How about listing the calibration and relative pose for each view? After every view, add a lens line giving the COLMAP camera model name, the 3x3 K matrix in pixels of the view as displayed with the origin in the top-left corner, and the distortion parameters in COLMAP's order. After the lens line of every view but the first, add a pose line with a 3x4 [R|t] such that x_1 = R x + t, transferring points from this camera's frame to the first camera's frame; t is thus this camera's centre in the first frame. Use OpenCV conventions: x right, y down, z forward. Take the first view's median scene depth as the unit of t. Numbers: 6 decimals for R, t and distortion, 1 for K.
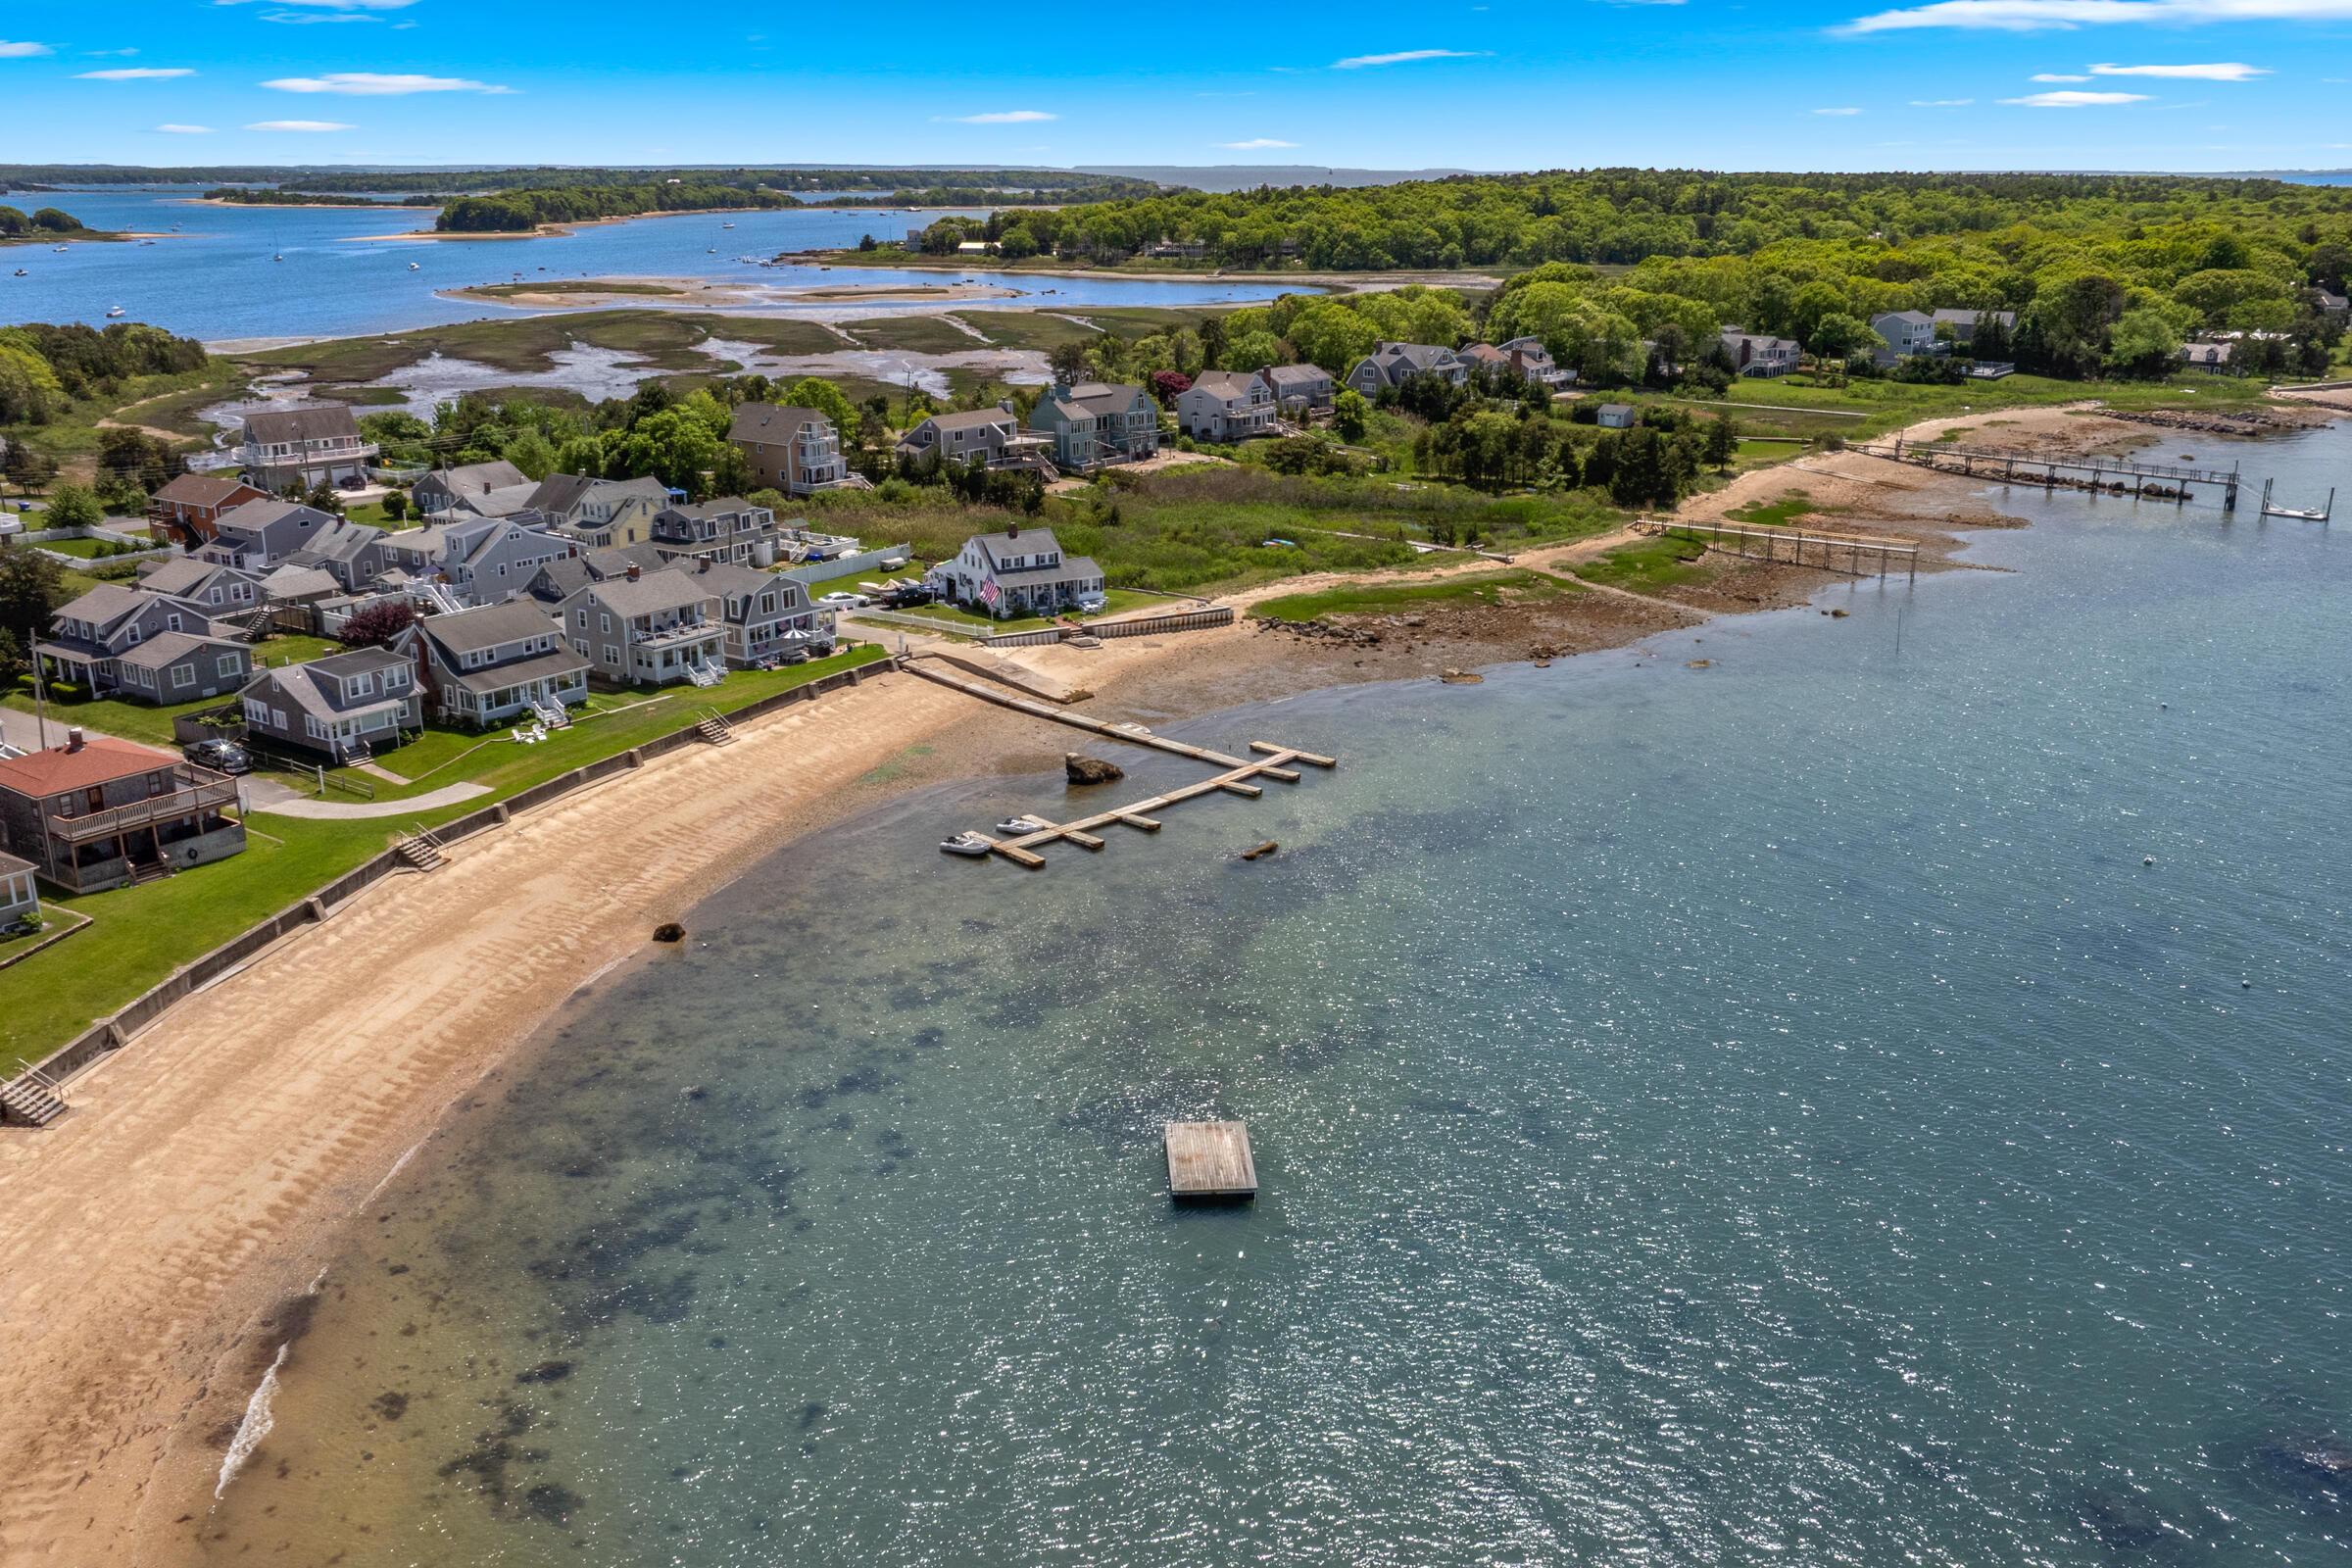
lens RADIAL K [[1925.6, 0, 1199.8], [0, 1925.6, 779.3], [0, 0, 1]] dist [-0.009604, -0.014505]
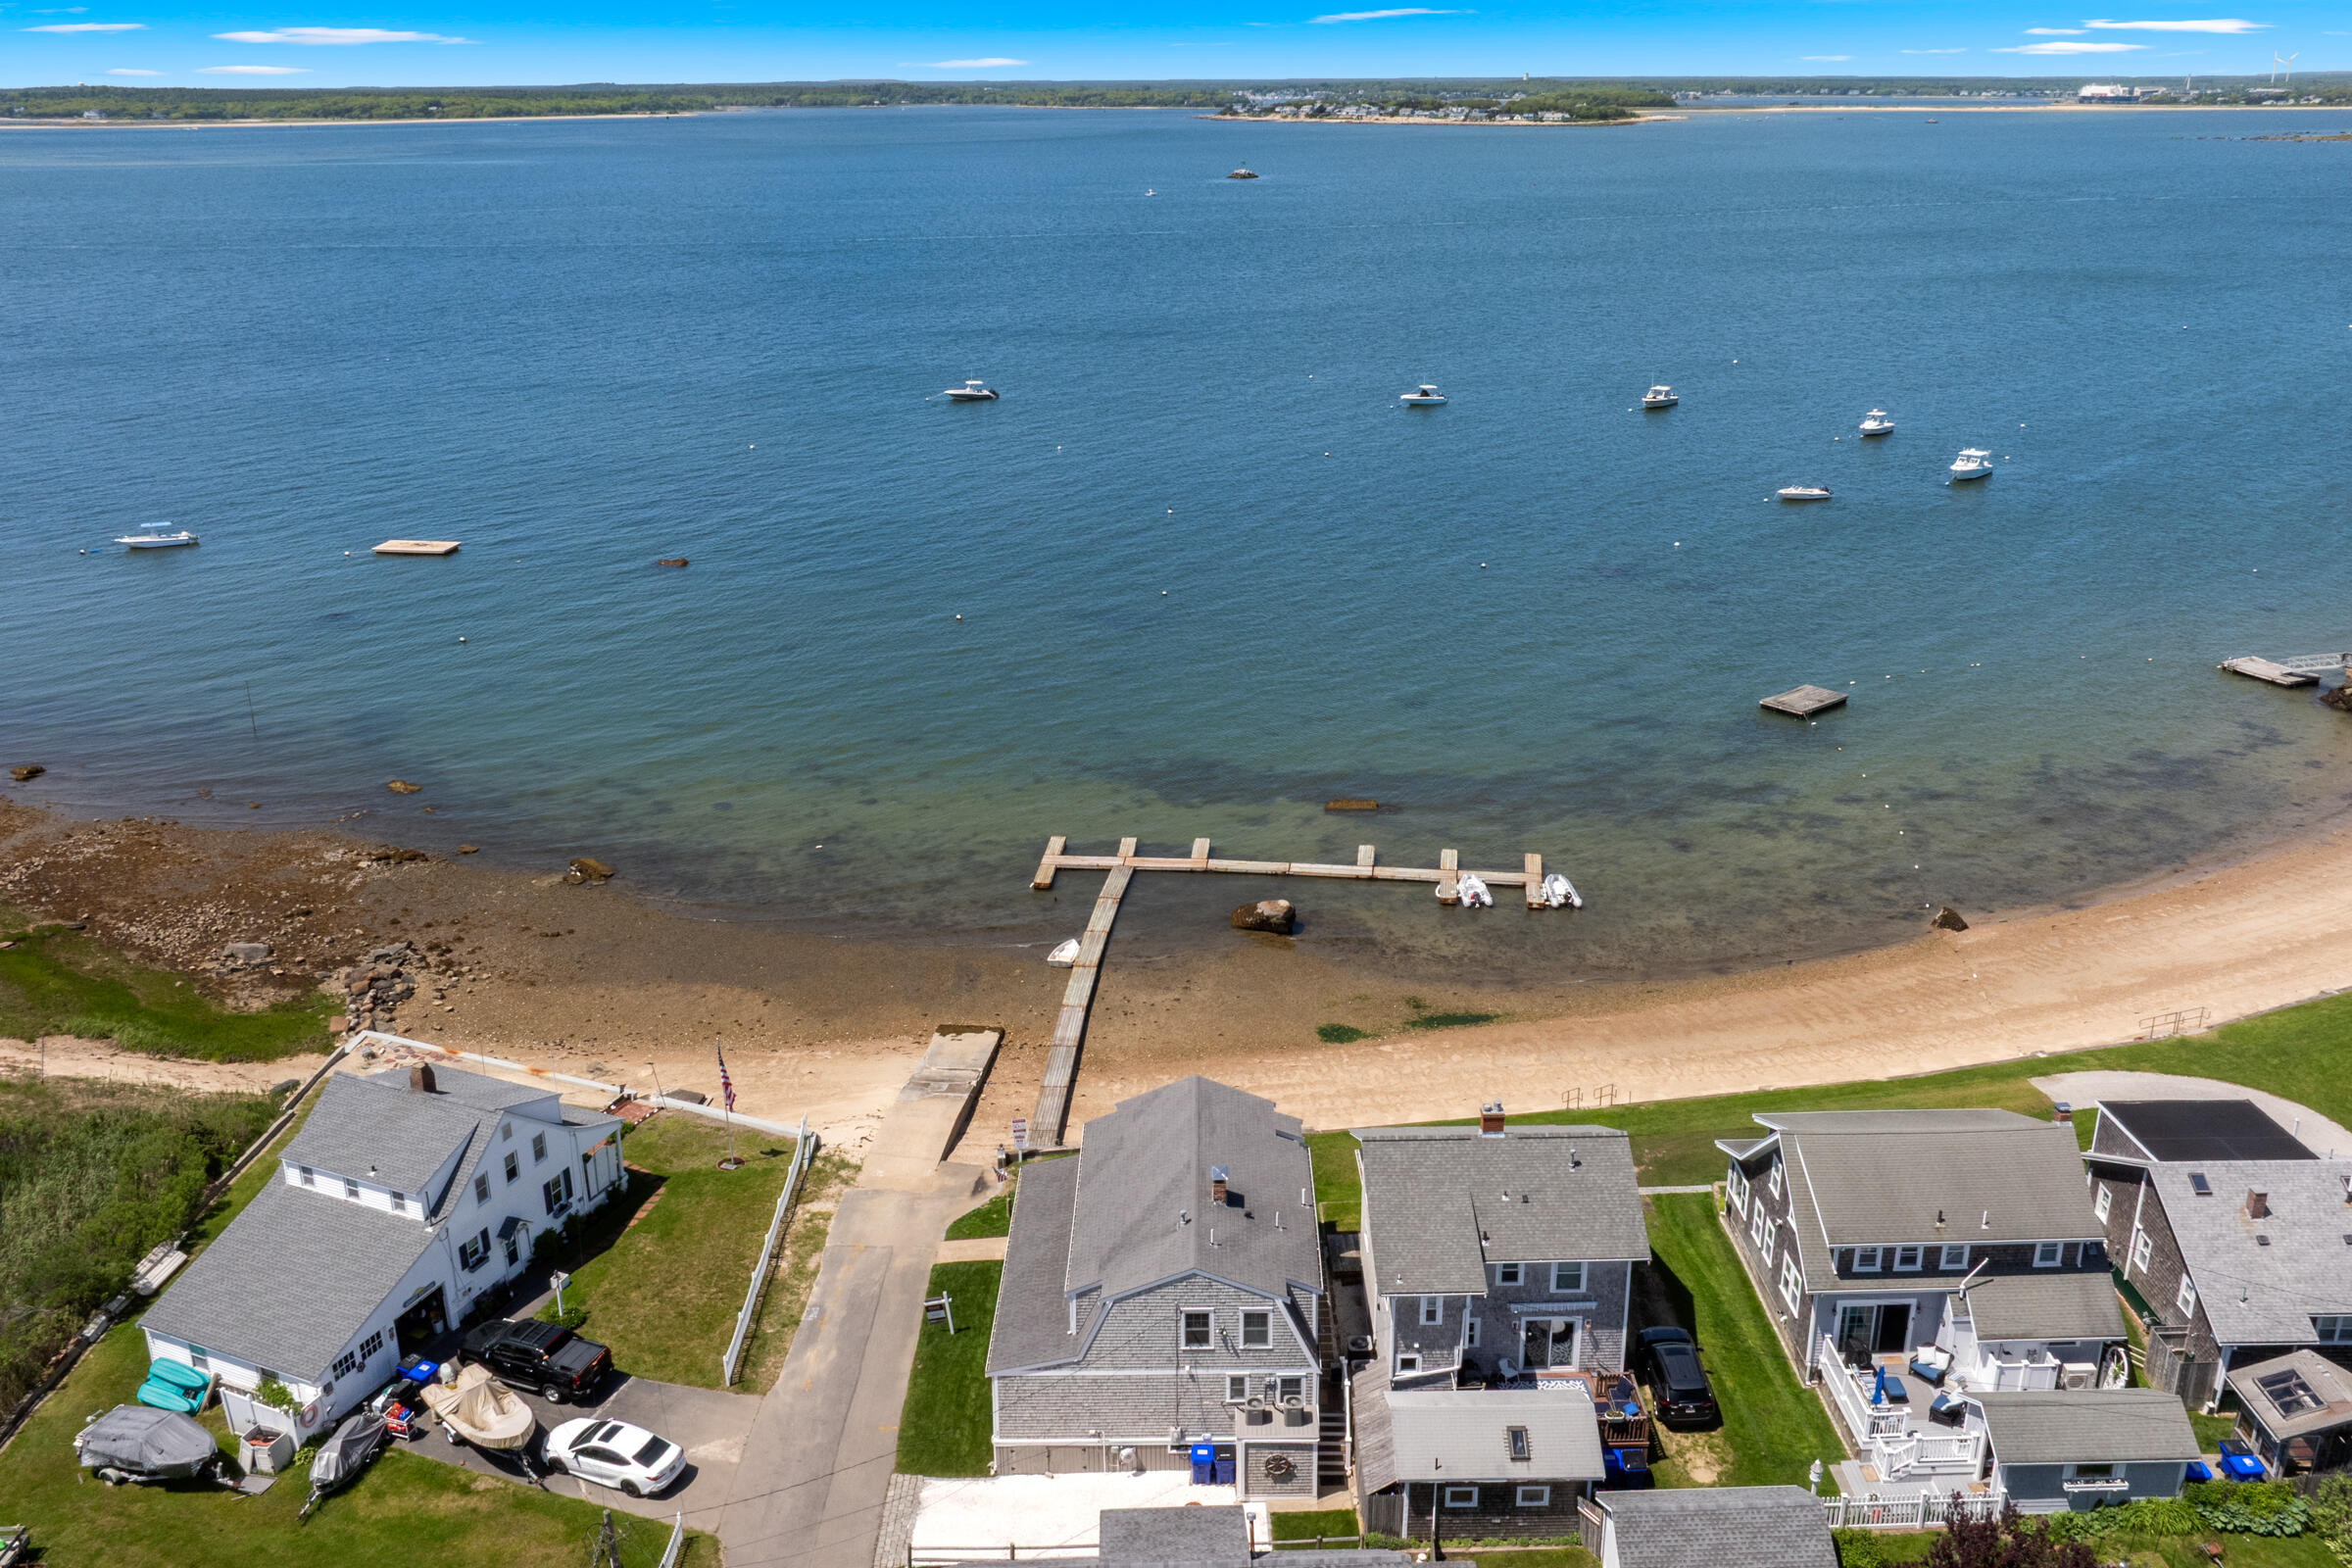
lens RADIAL K [[1957.1, 0, 1176.0], [0, 1957.1, 784.0], [0, 0, 1]] dist [-0.017098, -0.017909]
pose [[-0.574517, -0.273579, 0.771418, -0.573955], [0.252632, 0.837197, 0.485055, -0.401810], [-0.778529, 0.473557, -0.411869, 1.218470]]
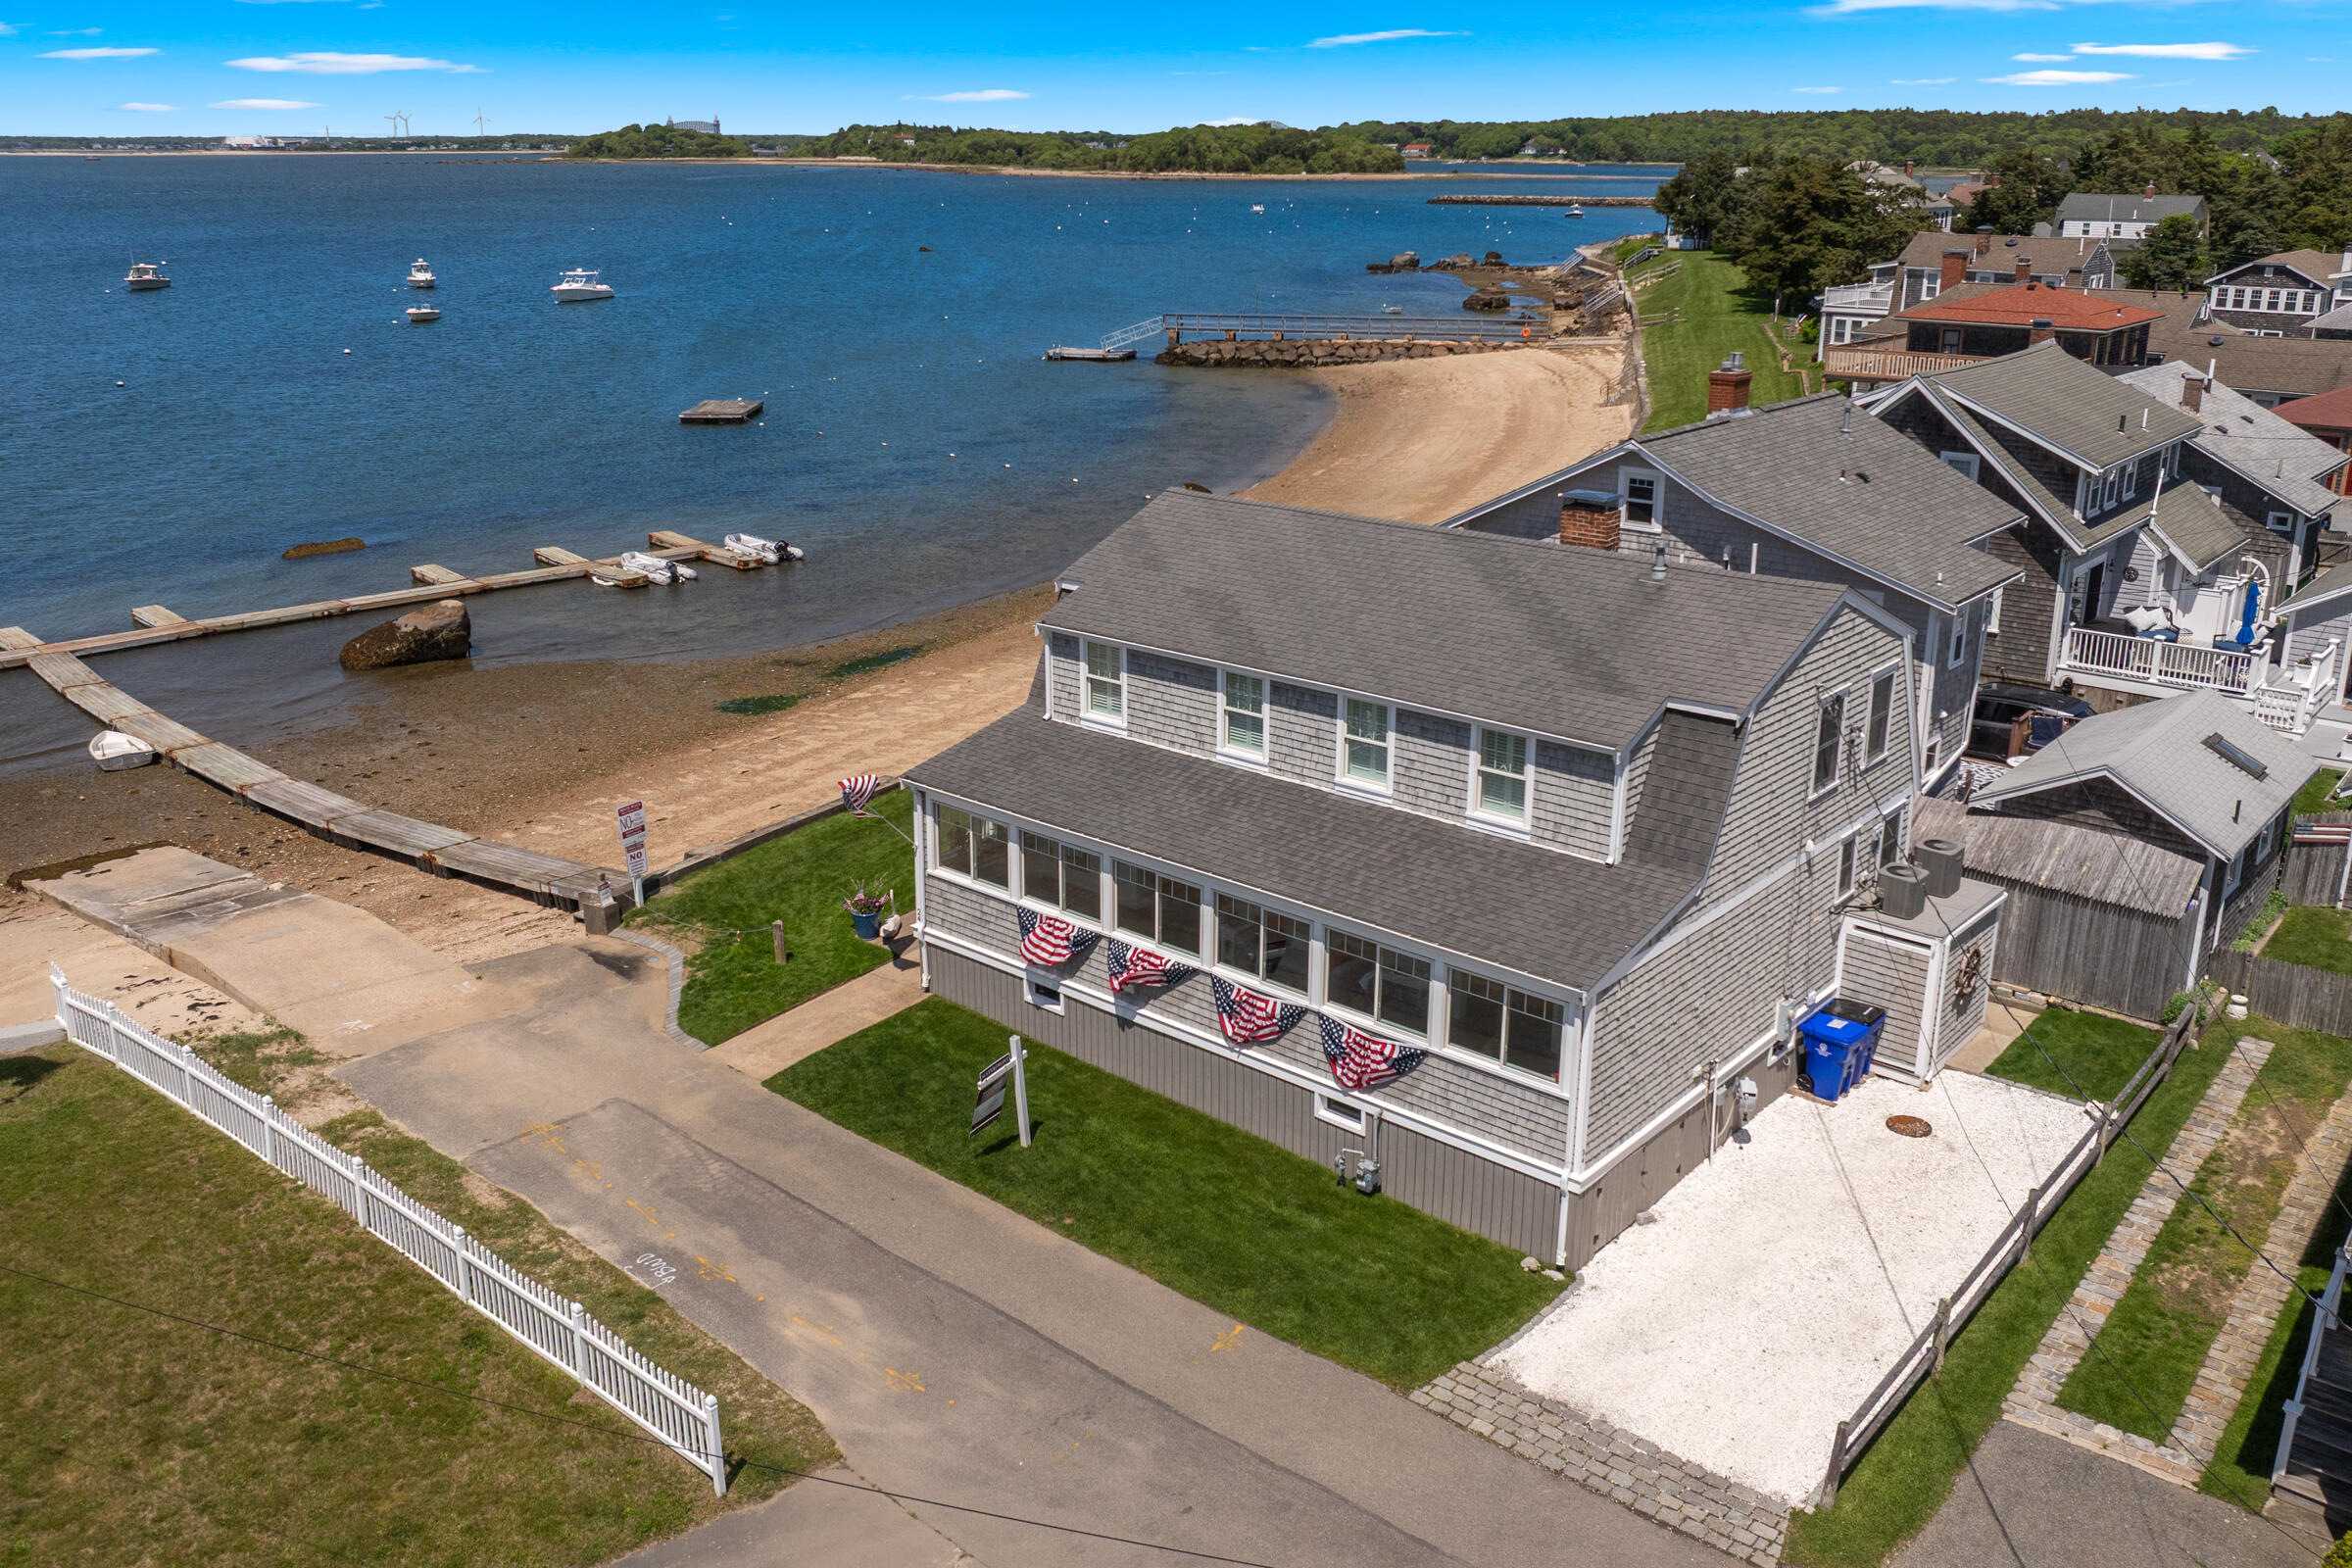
lens RADIAL K [[1957.1, 0, 1176.0], [0, 1957.1, 784.0], [0, 0, 1]] dist [-0.017098, -0.017909]
pose [[-0.994711, -0.032275, 0.097508, -0.255043], [0.030630, 0.812939, 0.581543, -0.216573], [-0.098038, 0.581454, -0.807651, 1.257138]]
